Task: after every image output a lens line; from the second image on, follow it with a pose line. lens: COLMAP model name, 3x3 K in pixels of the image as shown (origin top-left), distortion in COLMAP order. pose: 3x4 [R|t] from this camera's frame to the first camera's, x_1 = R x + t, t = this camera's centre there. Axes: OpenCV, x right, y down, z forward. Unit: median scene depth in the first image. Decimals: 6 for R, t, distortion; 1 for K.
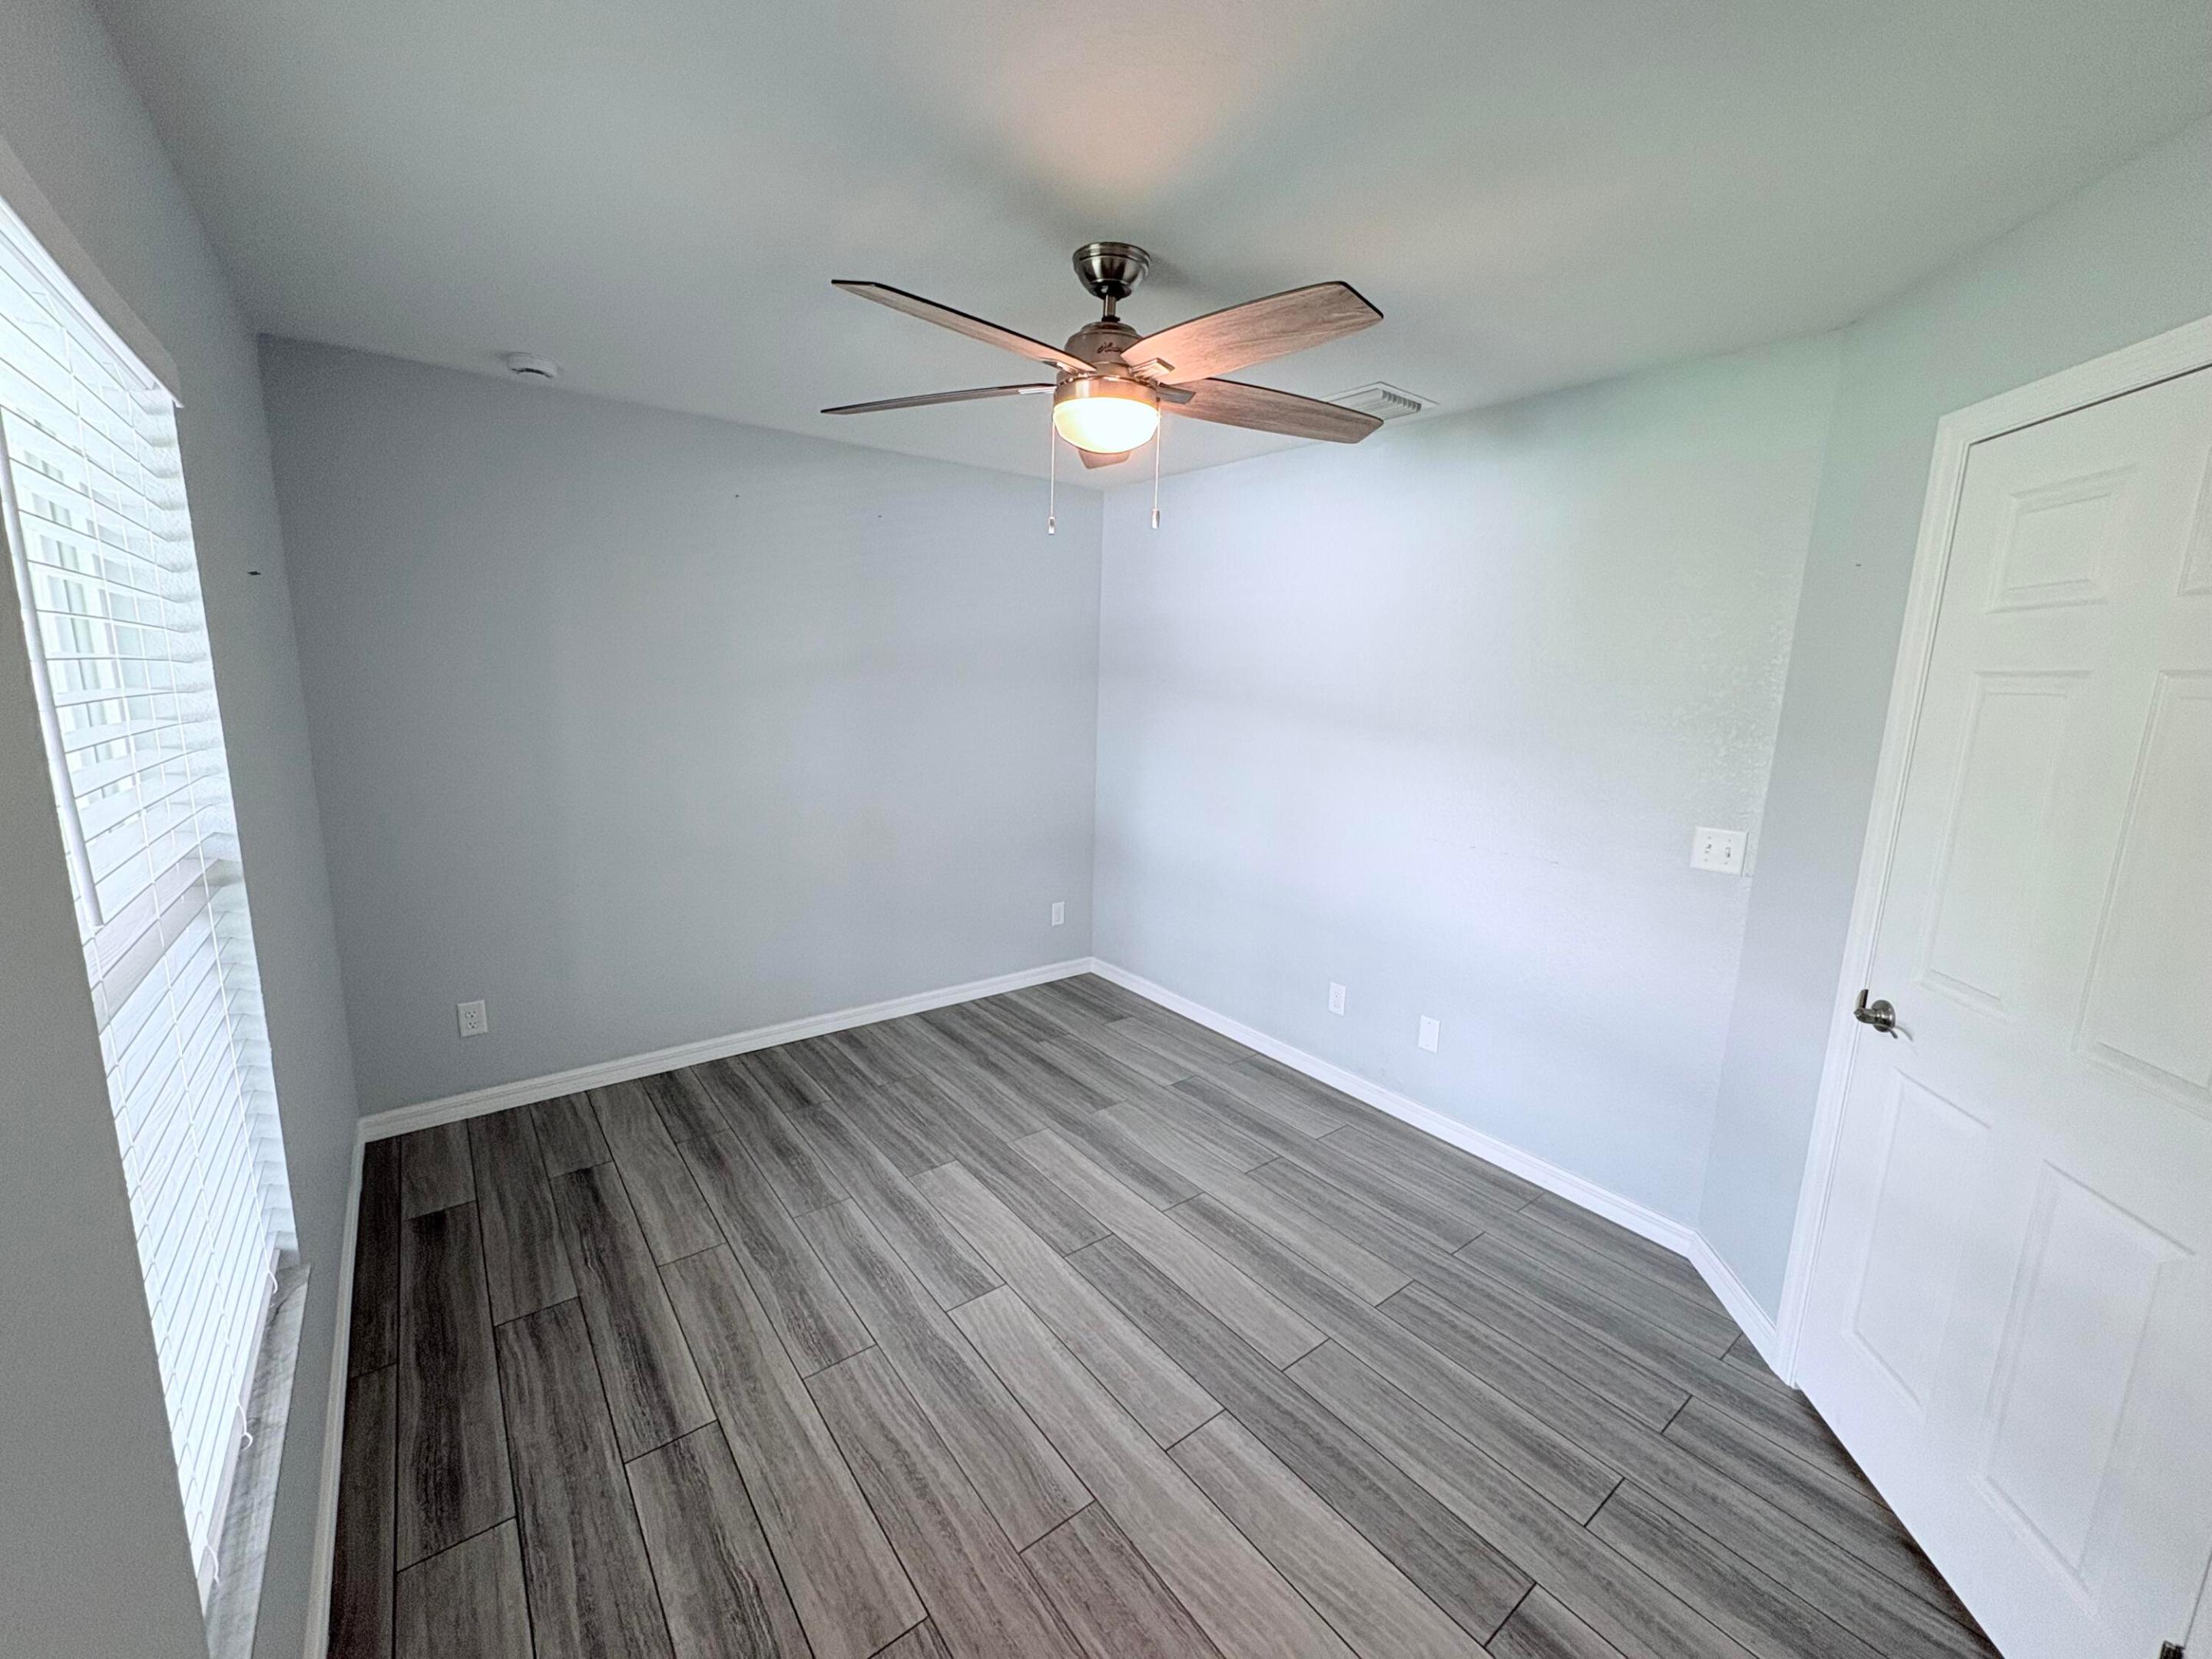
lens RADIAL K [[880.9, 0, 1106.0], [0, 880.9, 829.5], [0, 0, 1]] dist [-0.000540, 0.000555]
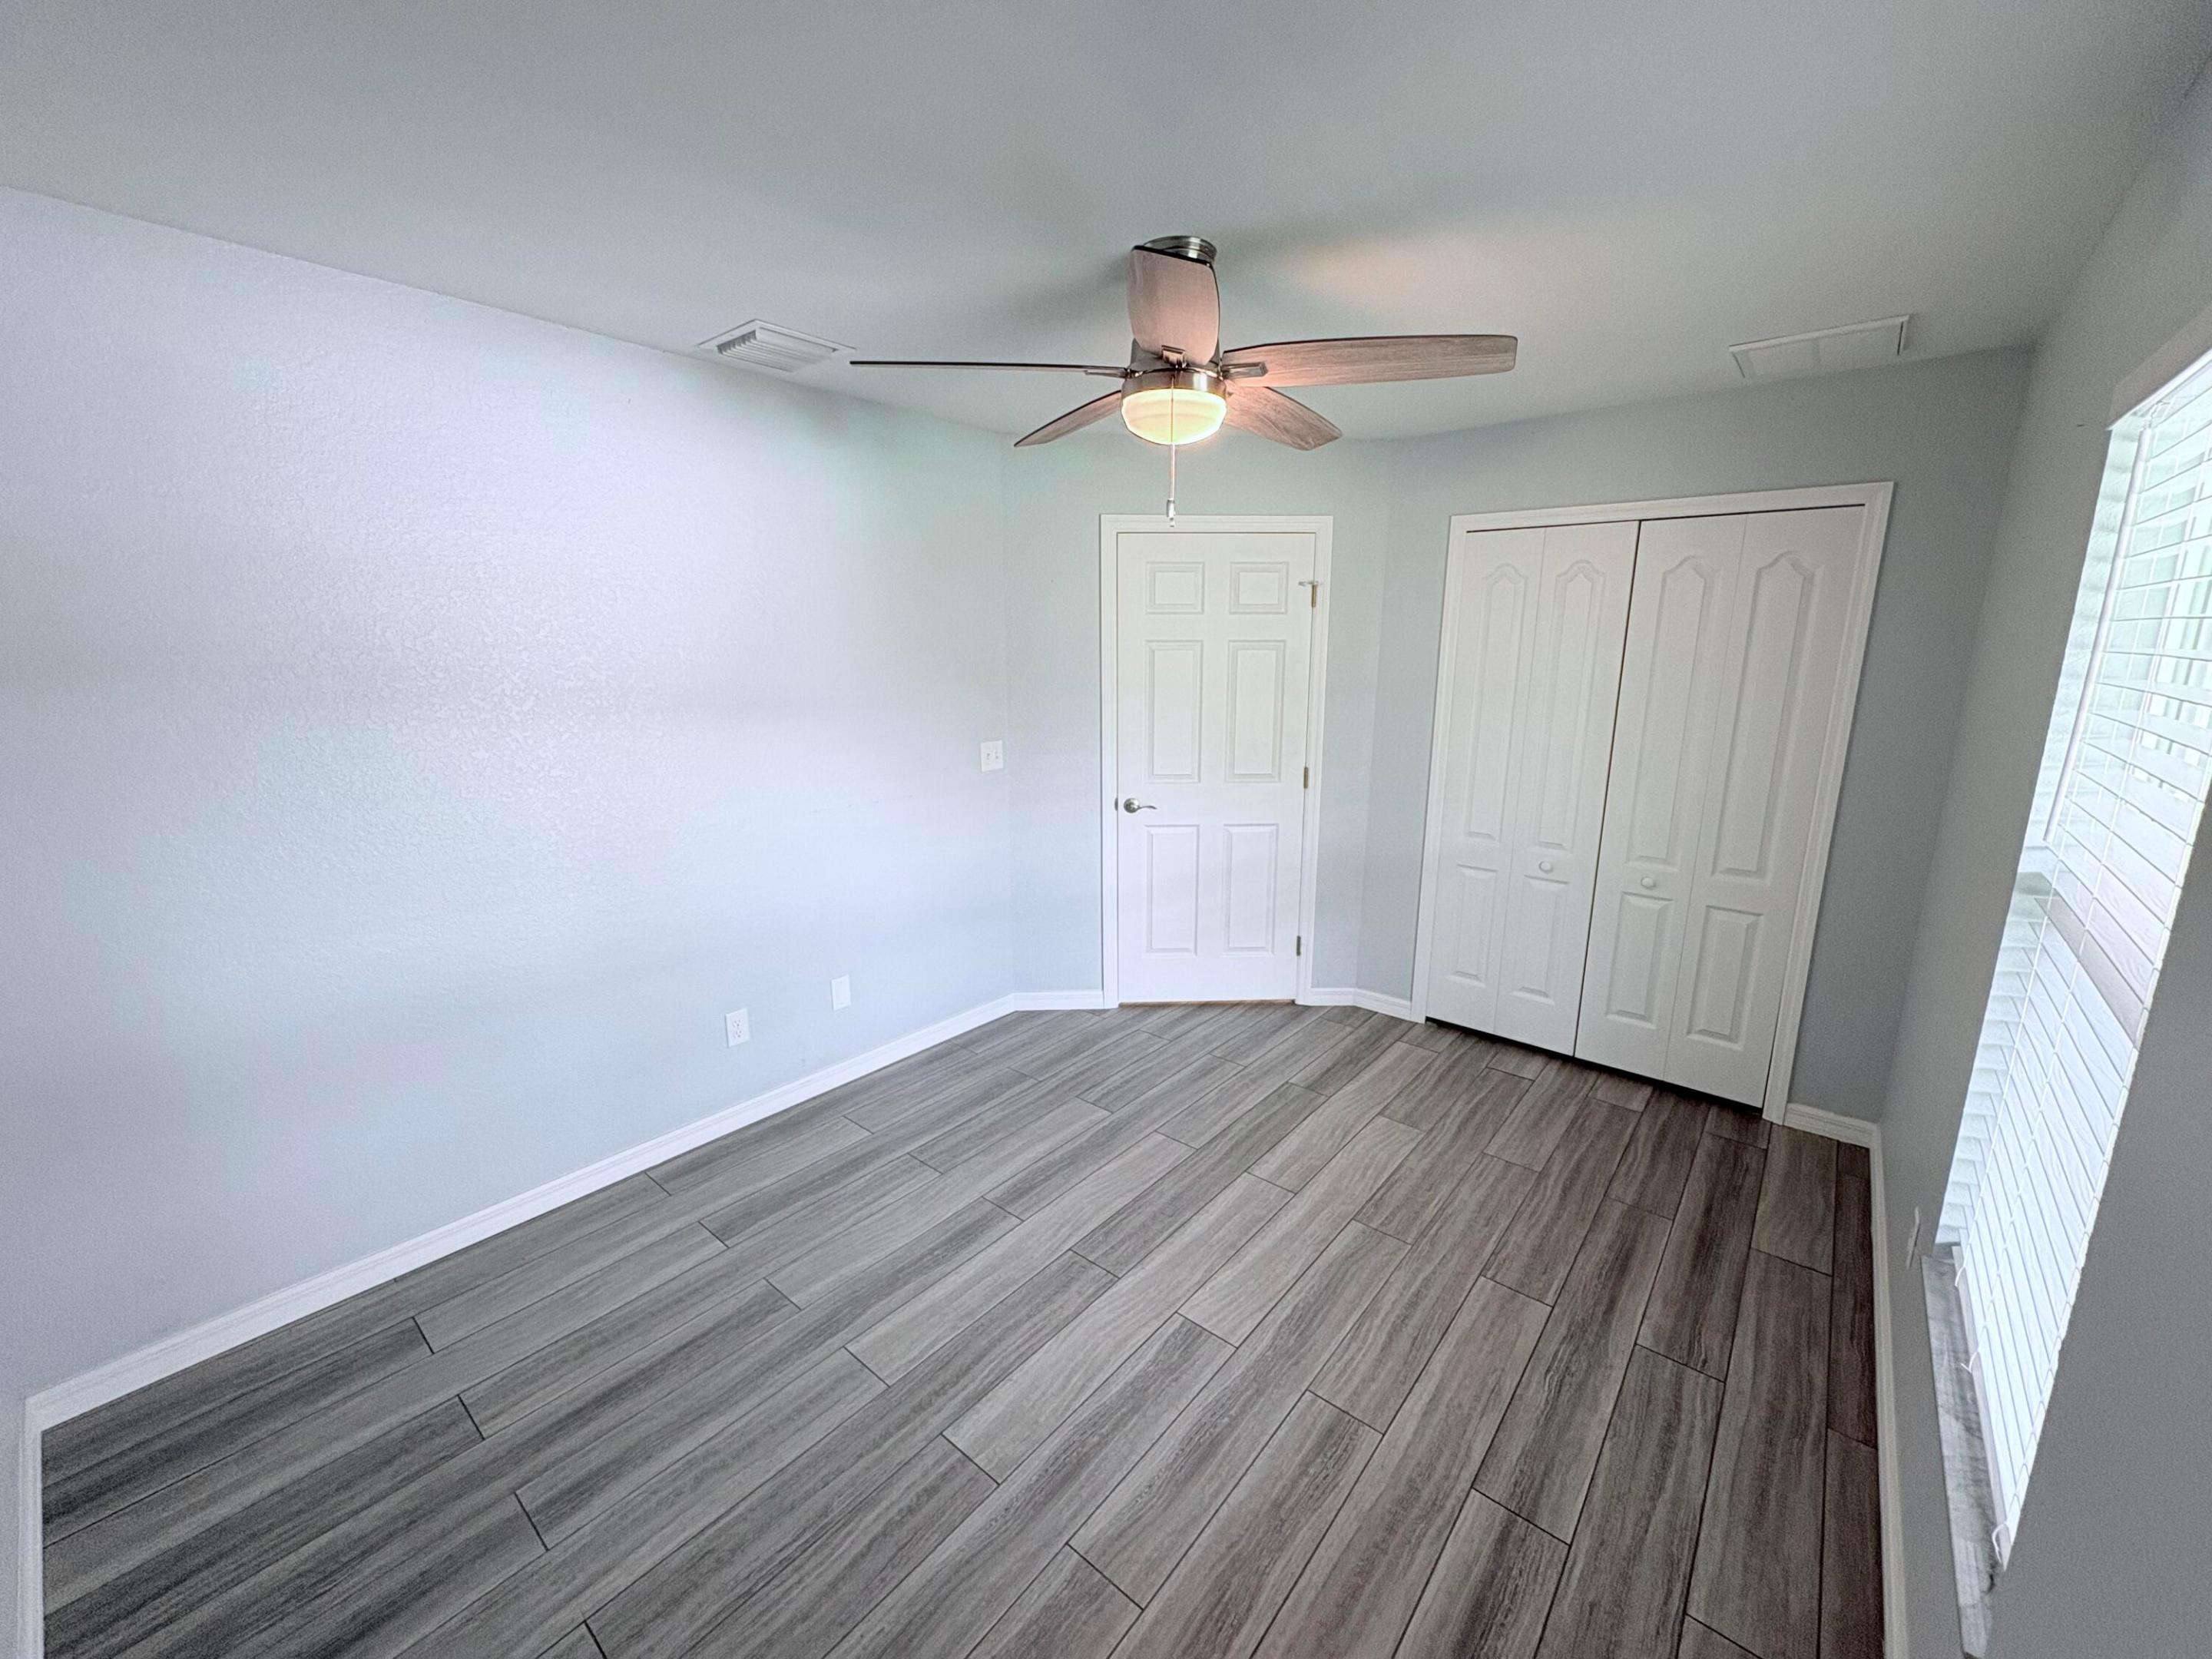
lens RADIAL K [[880.9, 0, 1106.0], [0, 880.9, 829.5], [0, 0, 1]] dist [-0.000540, 0.000555]
pose [[-0.212405, -0.233215, 0.948944, -0.928992], [0.166313, 0.948307, 0.270285, -0.261421], [-0.962925, 0.215232, -0.162639, 1.182729]]
